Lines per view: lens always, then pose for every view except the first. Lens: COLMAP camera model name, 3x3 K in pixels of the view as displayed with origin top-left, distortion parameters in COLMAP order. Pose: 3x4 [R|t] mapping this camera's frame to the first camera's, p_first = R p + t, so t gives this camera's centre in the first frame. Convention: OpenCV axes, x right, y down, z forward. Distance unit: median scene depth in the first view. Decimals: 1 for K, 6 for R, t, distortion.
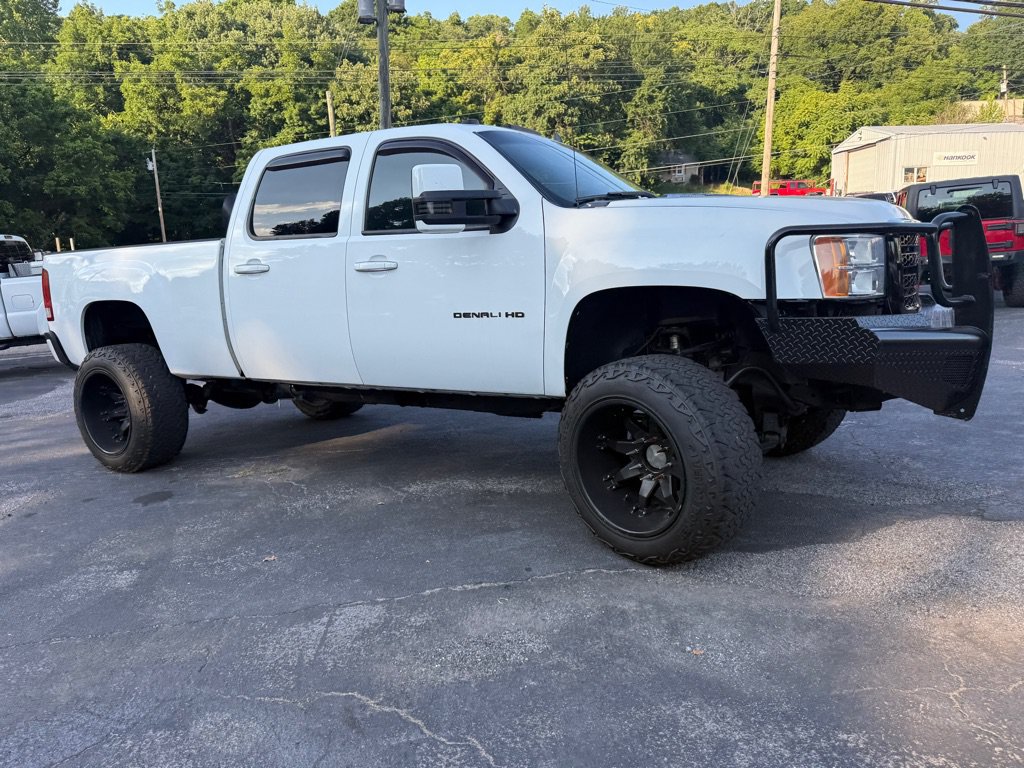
lens RADIAL K [[756.3, 0, 509.6], [0, 756.3, 375.5], [0, 0, 1]] dist [0.012402, -0.017691]
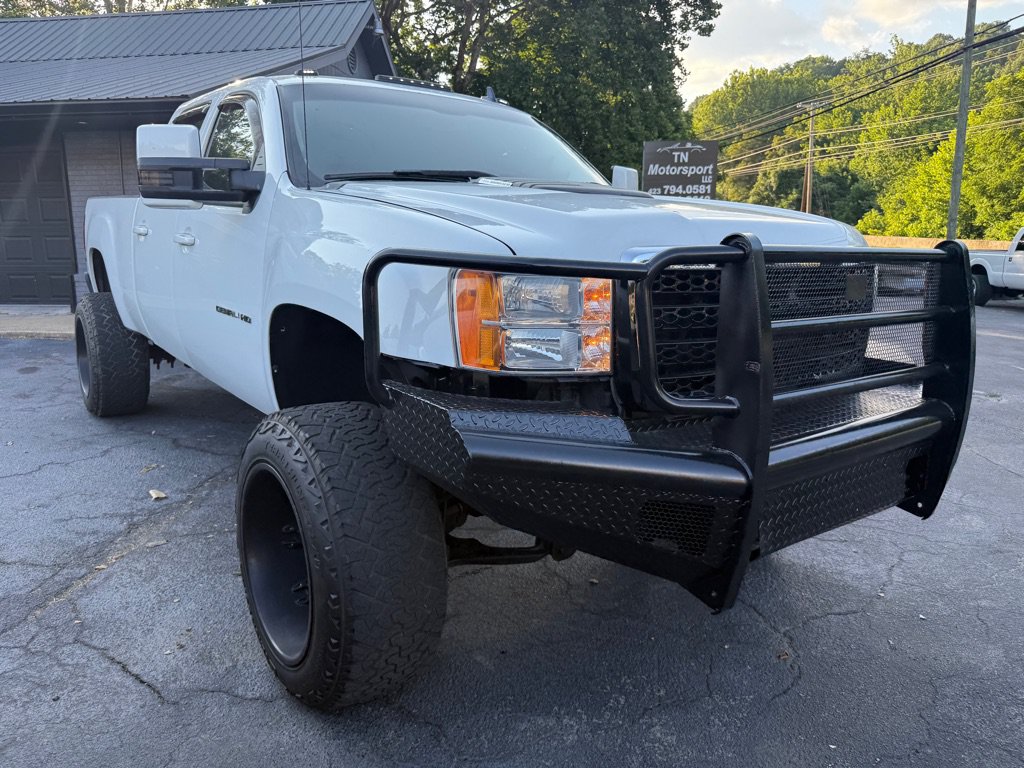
lens RADIAL K [[756.3, 0, 503.0], [0, 756.3, 374.4], [0, 0, 1]] dist [0.012402, -0.017691]
pose [[0.915770, 0.158363, -0.369171, 0.559995], [-0.138501, 0.987135, 0.079881, -0.124029], [0.377072, -0.022022, 0.925922, 0.363912]]
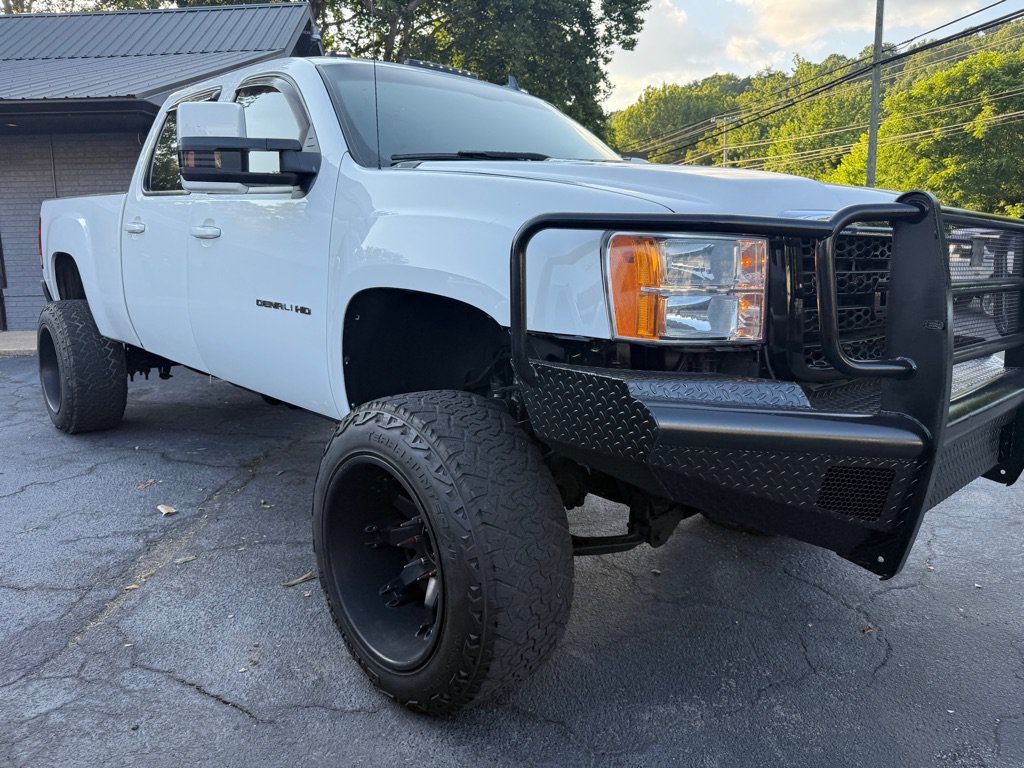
lens RADIAL K [[756.3, 0, 508.0], [0, 756.3, 383.1], [0, 0, 1]] dist [0.012402, -0.017691]
pose [[0.954590, 0.126204, -0.269870, 0.413022], [-0.114405, 0.991676, 0.059079, -0.076366], [0.275079, -0.025522, 0.961083, 0.337256]]
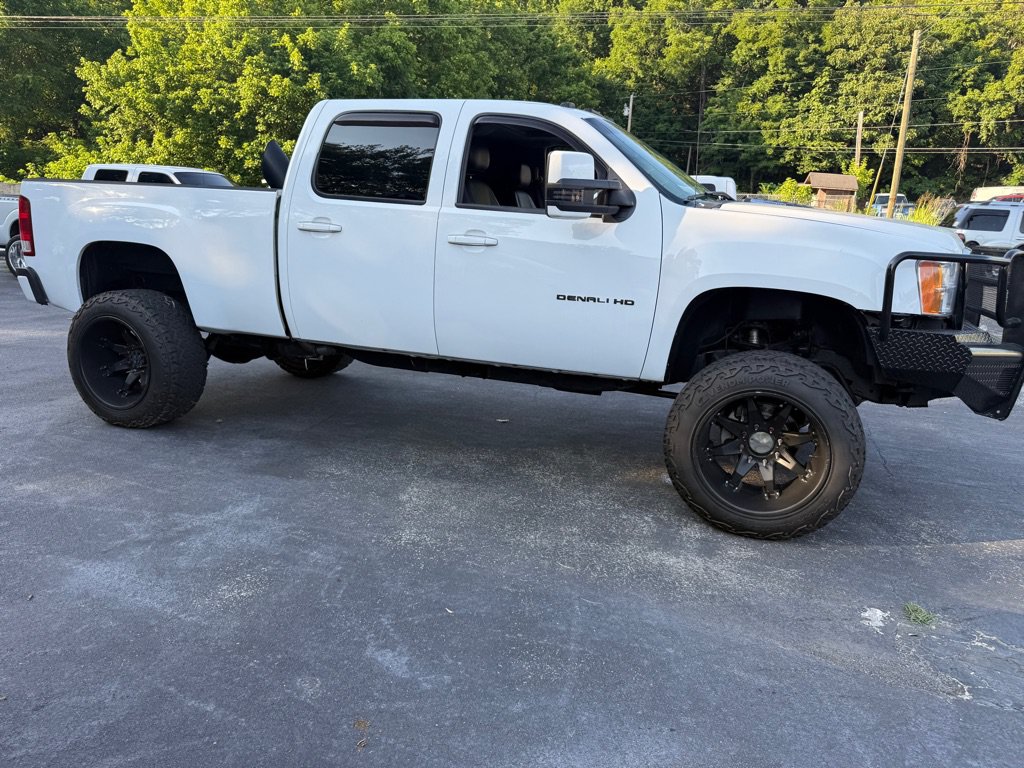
lens RADIAL K [[756.3, 0, 523.2], [0, 756.3, 381.5], [0, 0, 1]] dist [0.012402, -0.017691]
pose [[0.973674, 0.047399, 0.222962, -0.363088], [-0.062712, 0.996098, 0.062104, -0.026782], [-0.219149, -0.074451, 0.972847, -0.009382]]
